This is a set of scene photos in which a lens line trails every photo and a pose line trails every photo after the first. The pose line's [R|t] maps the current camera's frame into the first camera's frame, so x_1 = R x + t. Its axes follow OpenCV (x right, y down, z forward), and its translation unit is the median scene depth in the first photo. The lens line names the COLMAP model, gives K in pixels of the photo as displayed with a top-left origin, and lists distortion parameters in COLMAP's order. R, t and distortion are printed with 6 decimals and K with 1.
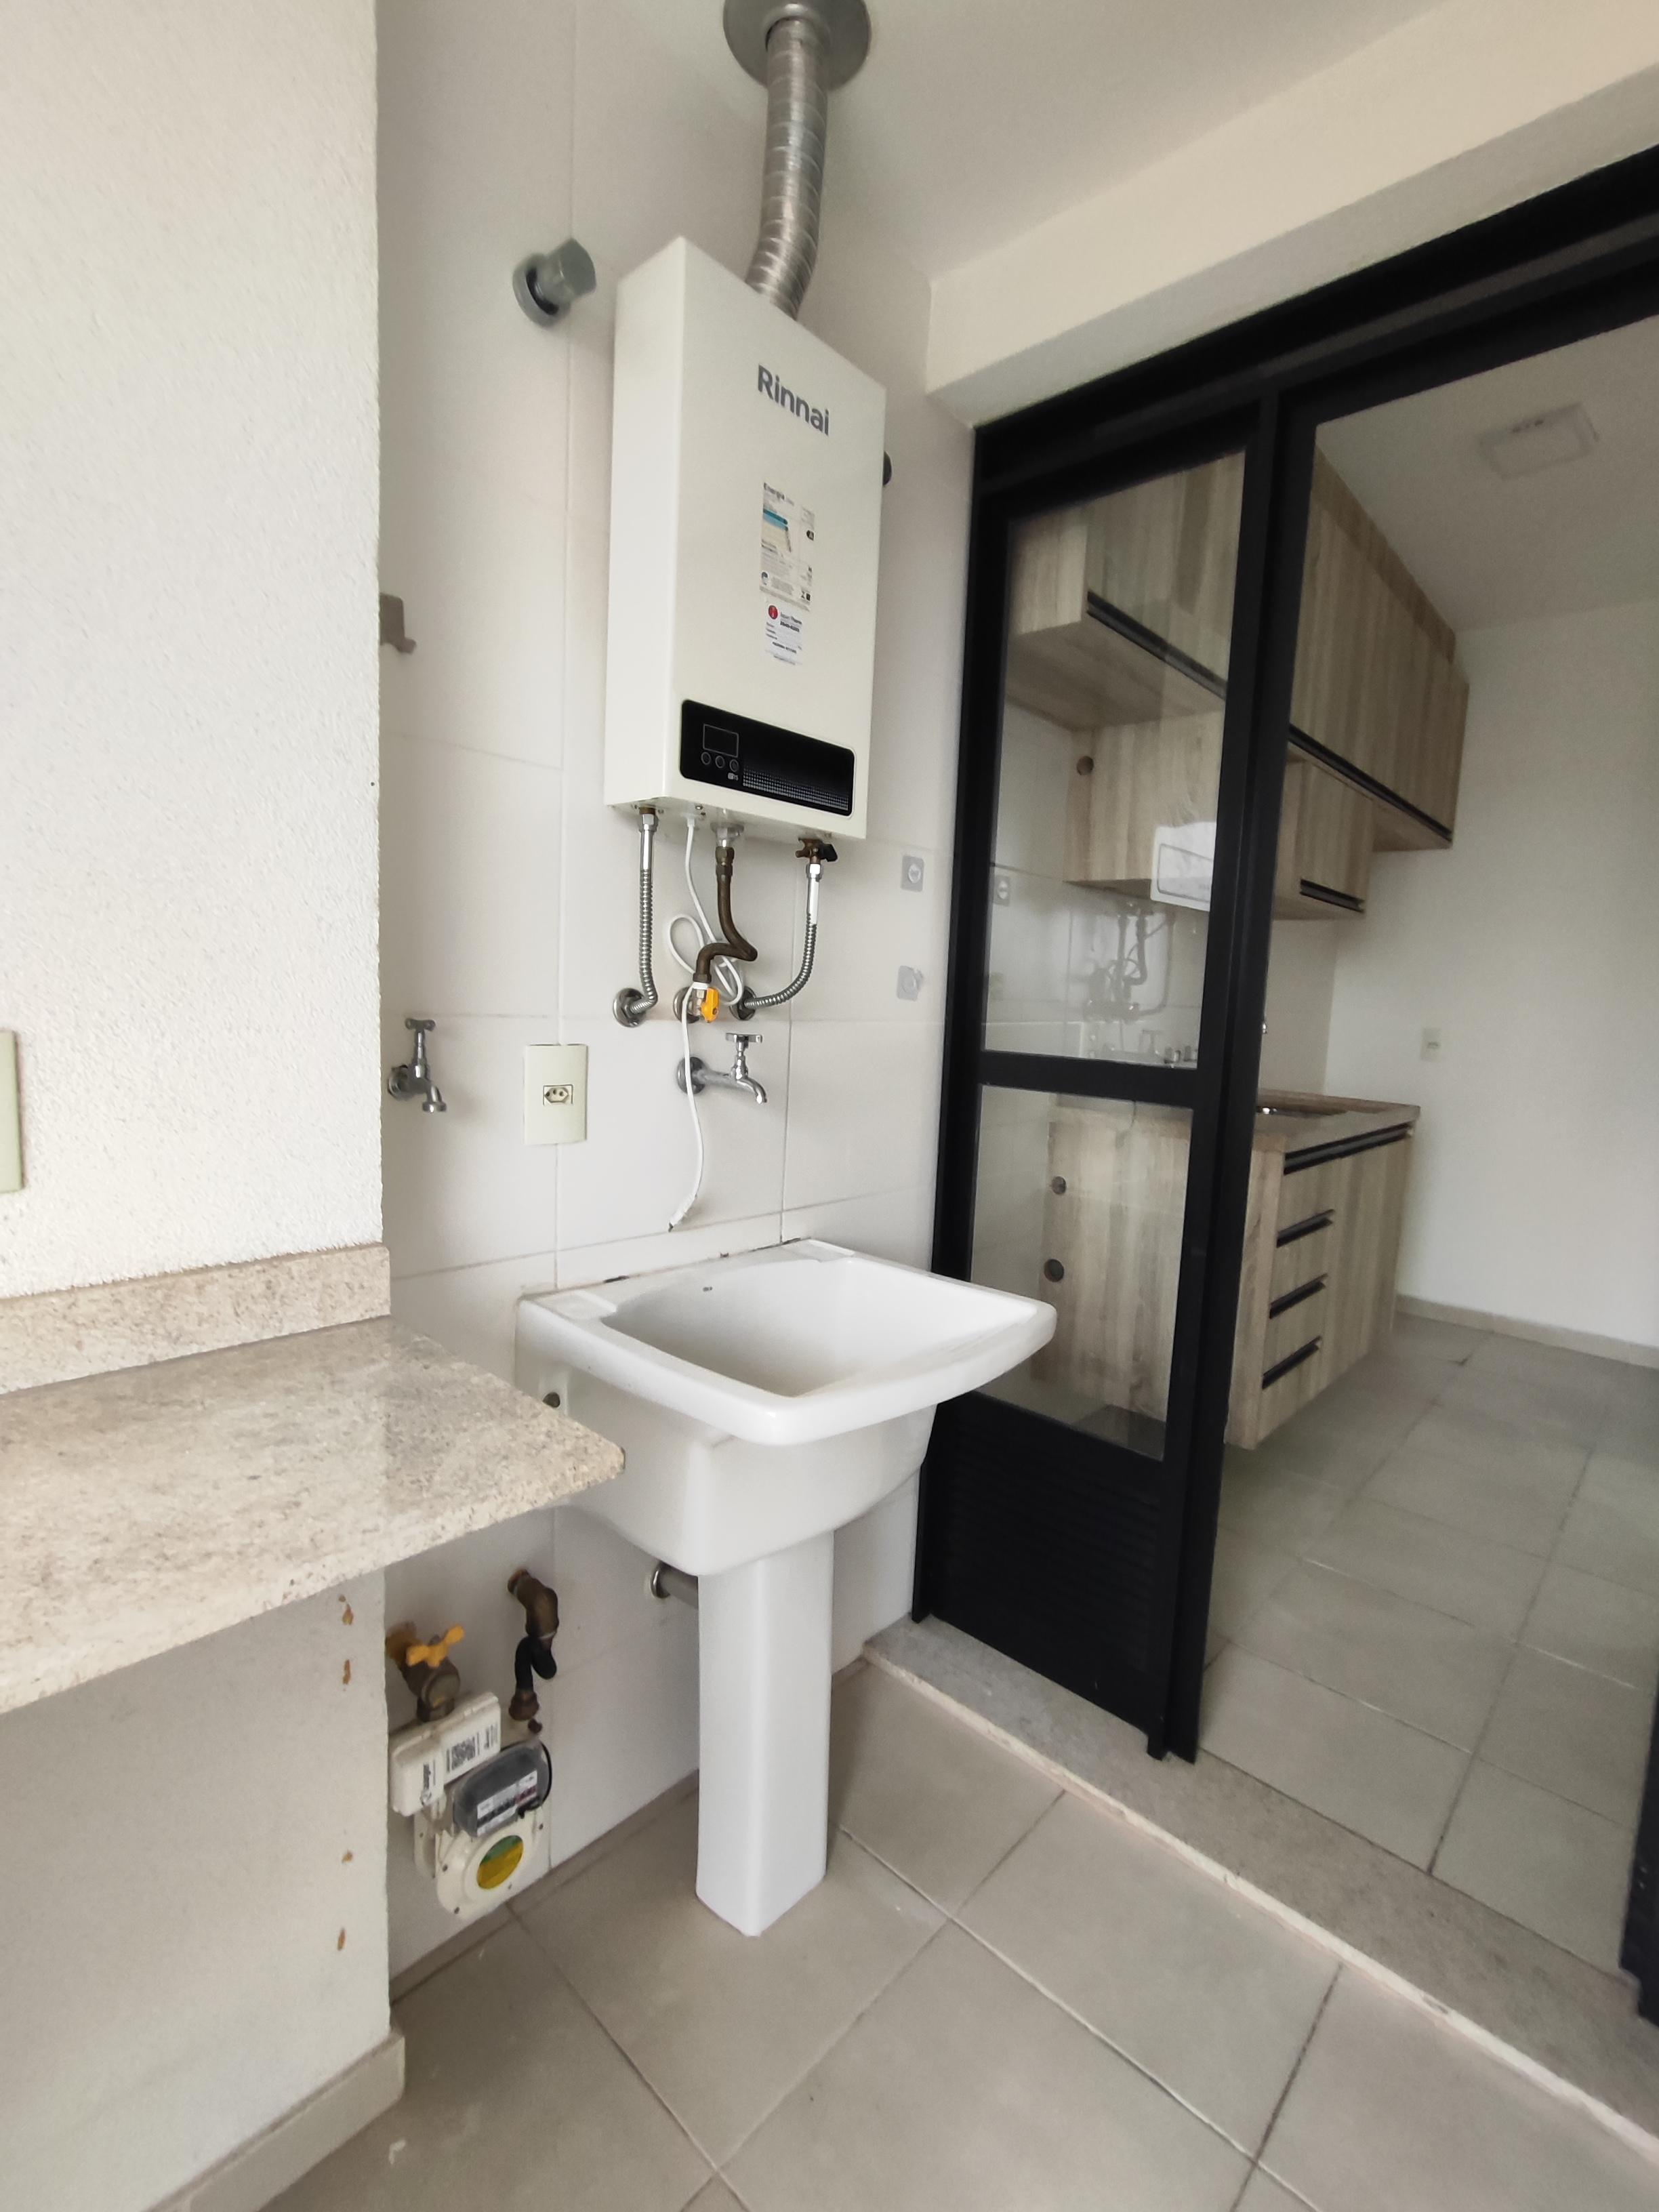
lens RADIAL K [[1012.0, 0, 837.5], [0, 1012.0, 1099.2], [0, 0, 1]] dist [0.000165, 0.002129]
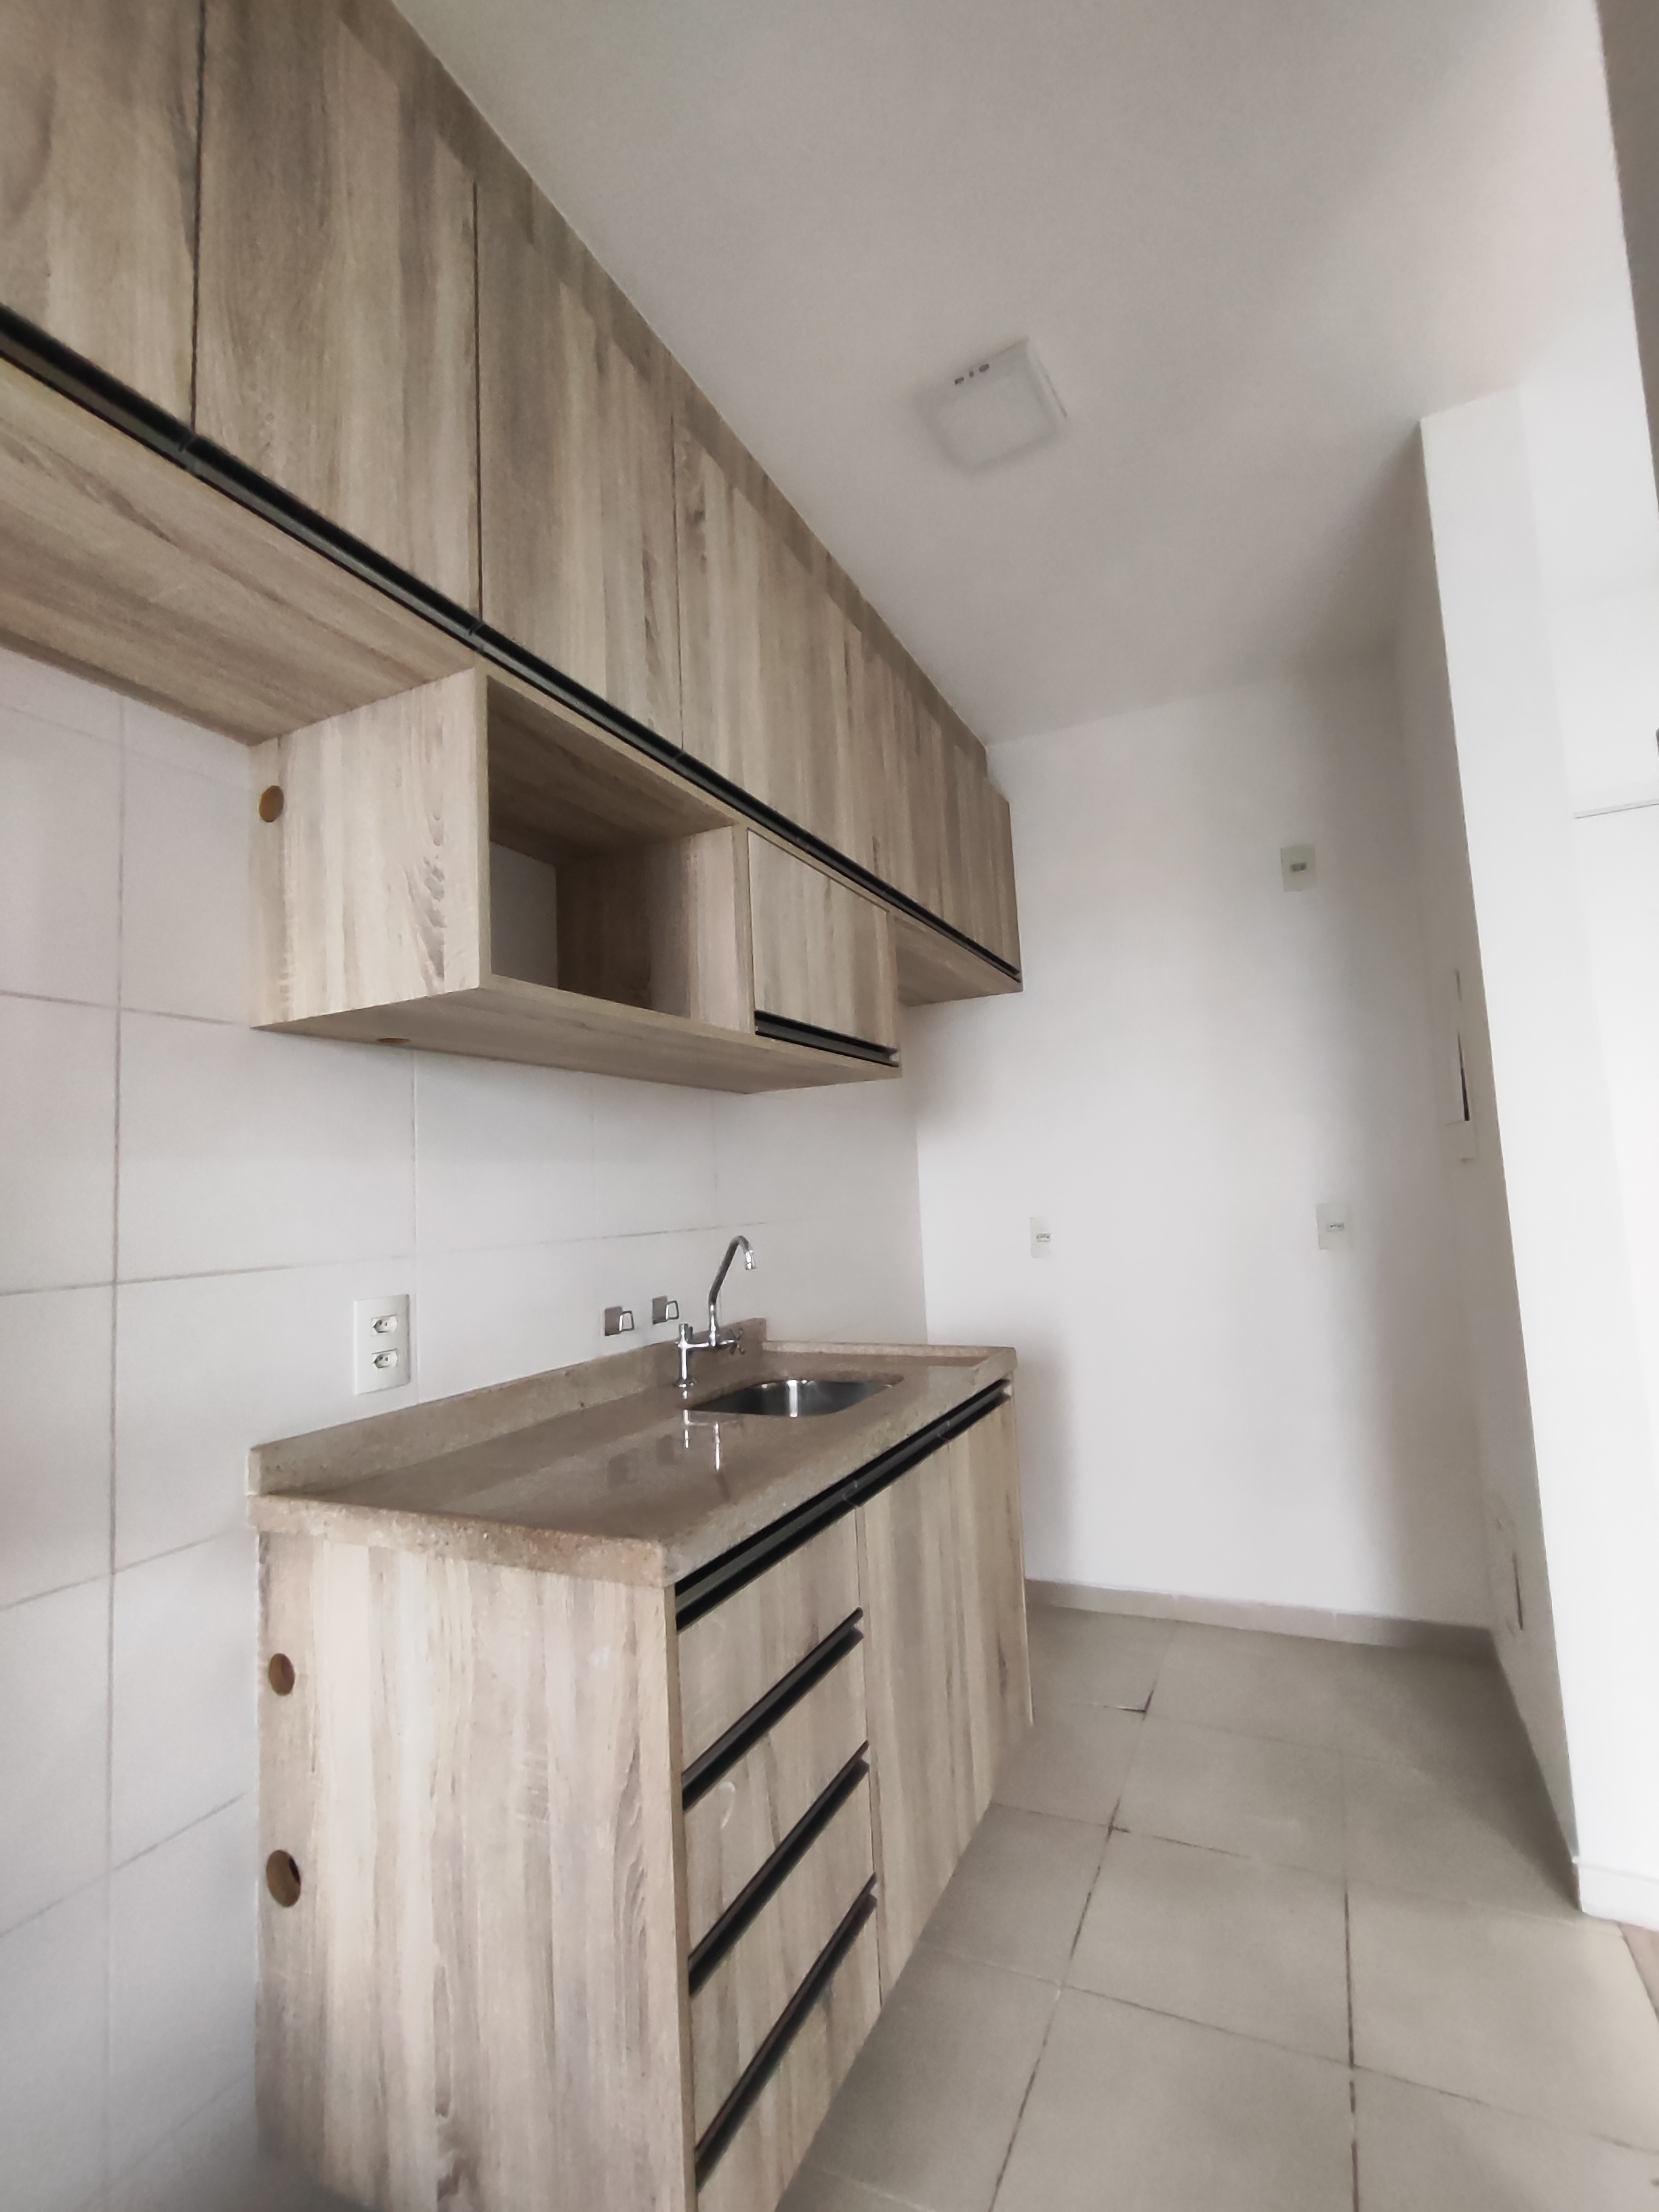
lens RADIAL K [[1012.0, 0, 827.5], [0, 1012.0, 1110.3], [0, 0, 1]] dist [0.000165, 0.002129]
pose [[0.957255, -0.073651, 0.279711, 0.327164], [0.126432, 0.976307, -0.175614, -0.048781], [-0.260150, 0.203472, 0.943886, 0.435037]]
